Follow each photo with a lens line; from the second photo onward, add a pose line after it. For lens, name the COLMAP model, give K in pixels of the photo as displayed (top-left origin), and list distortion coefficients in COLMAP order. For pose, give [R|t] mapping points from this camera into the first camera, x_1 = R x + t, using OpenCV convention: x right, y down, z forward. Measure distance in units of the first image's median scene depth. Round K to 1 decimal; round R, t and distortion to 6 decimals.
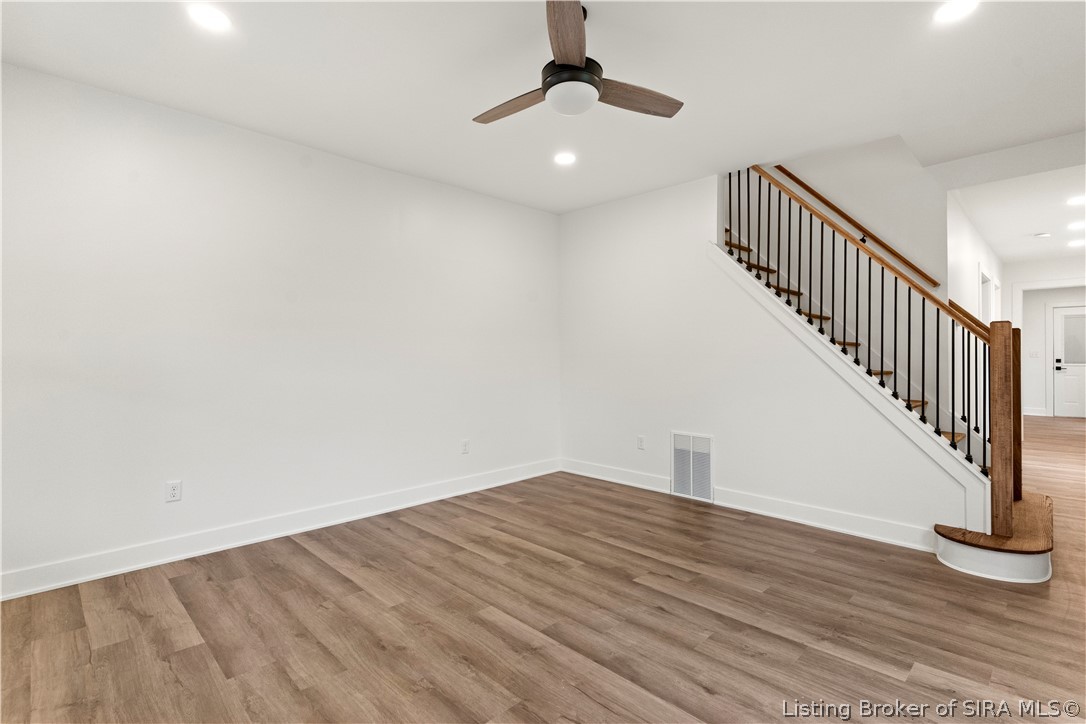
lens RADIAL K [[526.0, 0, 540.9], [0, 526.0, 362.0], [0, 0, 1]] dist [0.006541, 0.001354]
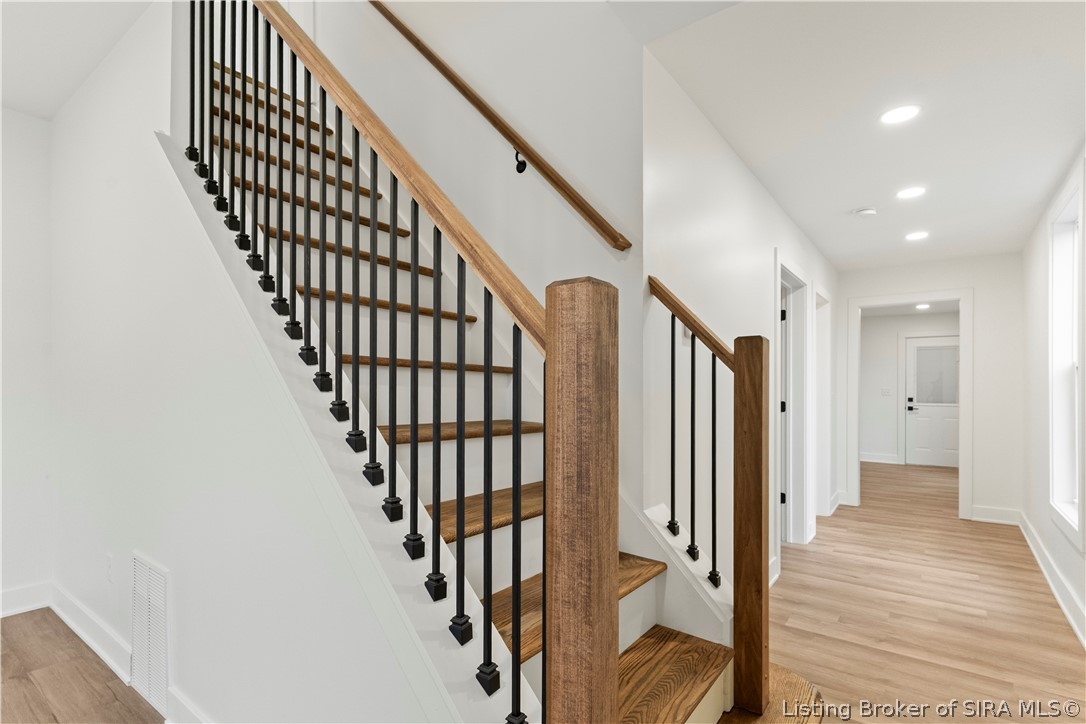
lens RADIAL K [[526.0, 0, 553.2], [0, 526.0, 394.6], [0, 0, 1]] dist [0.006541, 0.001354]
pose [[0.988577, 0.008308, 0.150486, 0.368391], [-0.008247, 0.999965, -0.001029, -0.006661], [-0.150489, -0.000224, 0.988612, 0.323870]]
